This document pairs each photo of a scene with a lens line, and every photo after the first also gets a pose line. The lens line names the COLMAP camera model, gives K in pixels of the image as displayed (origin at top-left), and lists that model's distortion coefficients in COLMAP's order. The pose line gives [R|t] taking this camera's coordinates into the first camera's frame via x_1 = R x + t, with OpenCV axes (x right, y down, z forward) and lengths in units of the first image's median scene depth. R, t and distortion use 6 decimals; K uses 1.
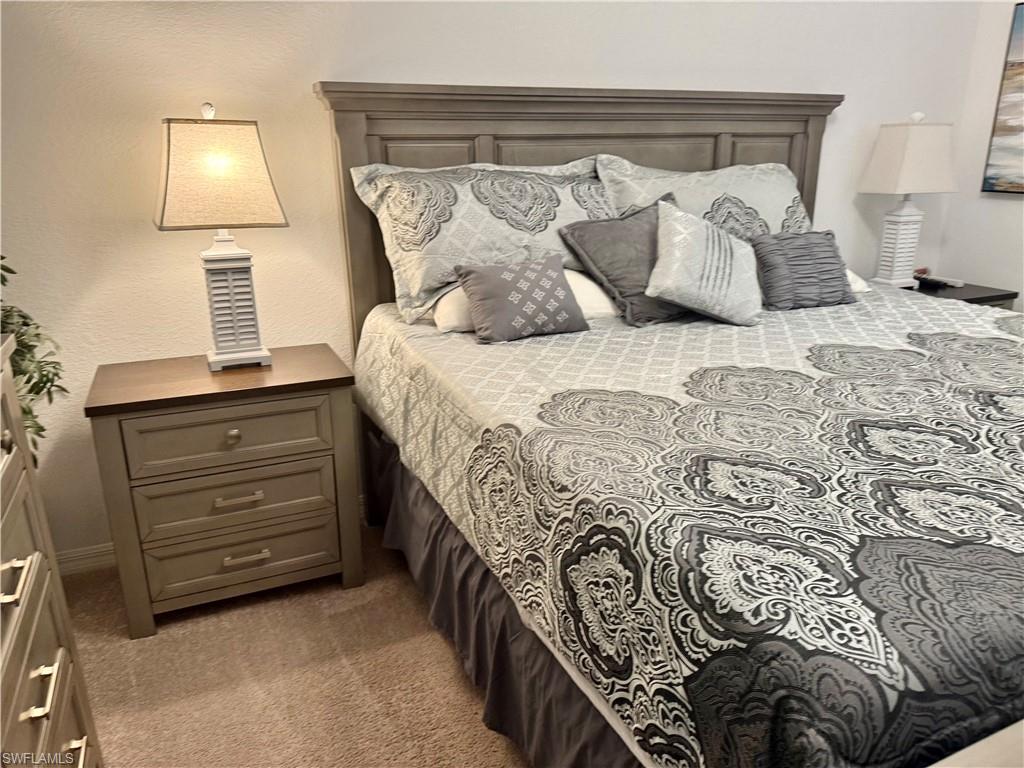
lens RADIAL K [[727.5, 0, 508.6], [0, 727.5, 379.6], [0, 0, 1]] dist [0.097250, -0.151366]
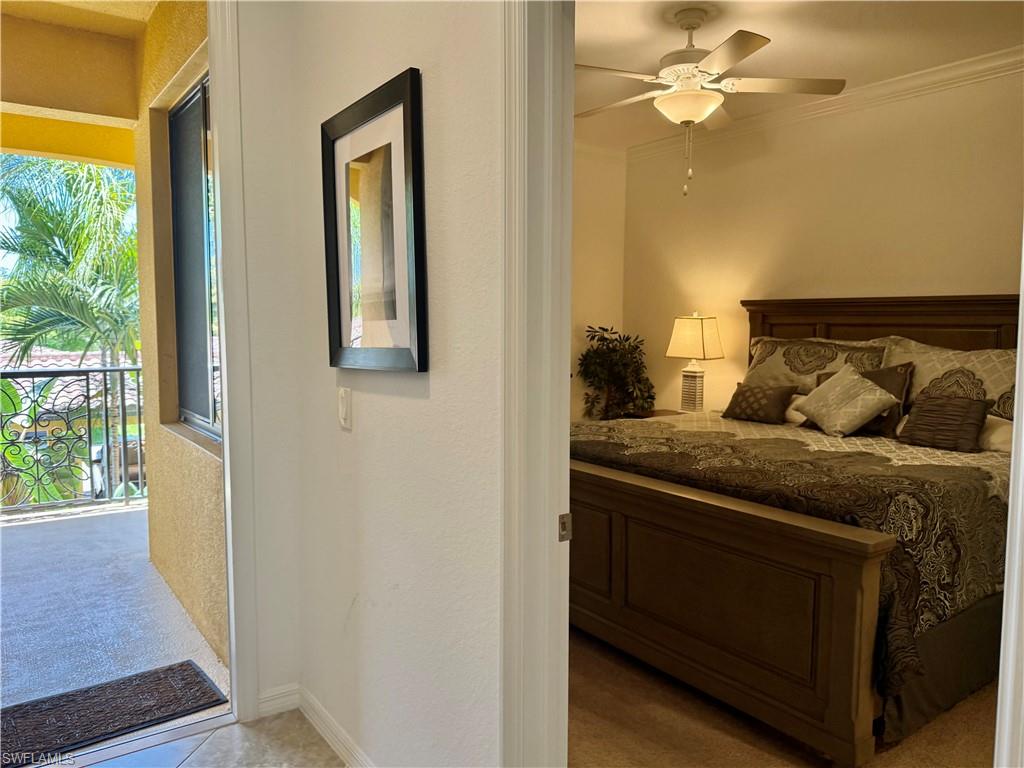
lens RADIAL K [[727.5, 0, 508.6], [0, 727.5, 379.6], [0, 0, 1]] dist [0.097250, -0.151366]
pose [[0.219996, 0.090286, -0.971314, 1.815292], [-0.301420, 0.953275, 0.020339, -0.008845], [0.927765, 0.288299, 0.236931, -0.111835]]
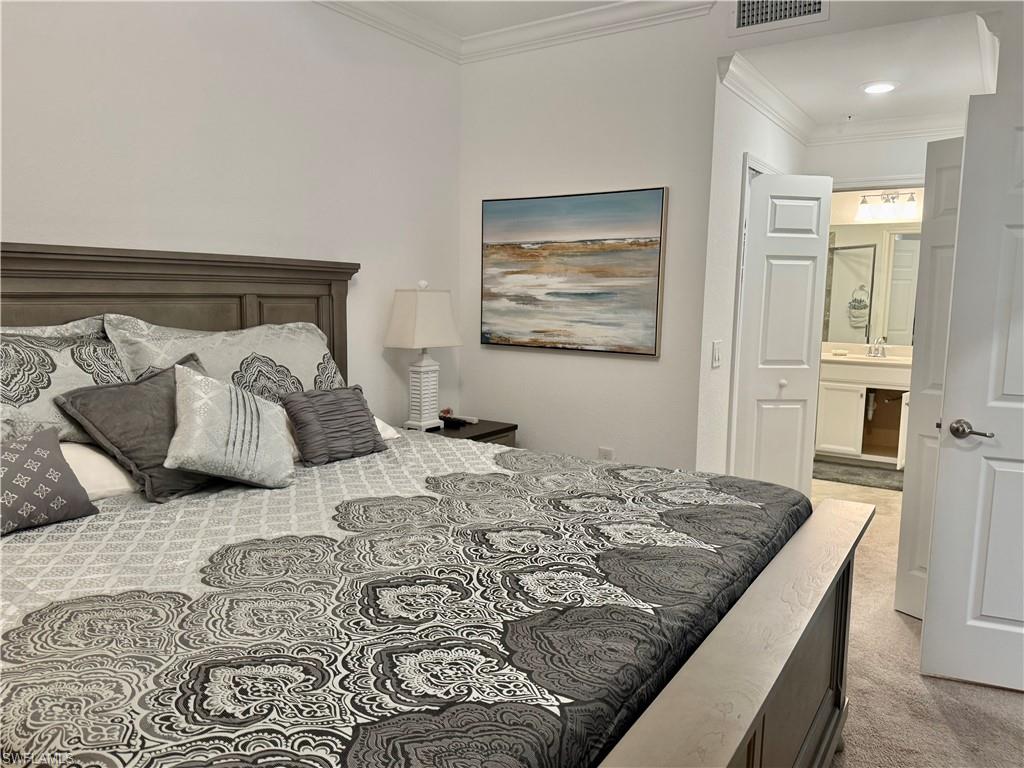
lens RADIAL K [[727.5, 0, 508.6], [0, 727.5, 379.6], [0, 0, 1]] dist [0.097250, -0.151366]
pose [[0.843099, -0.040504, 0.536230, 0.061610], [0.139185, 0.979617, -0.144841, -0.030537], [-0.519433, 0.196750, 0.831552, -0.006354]]
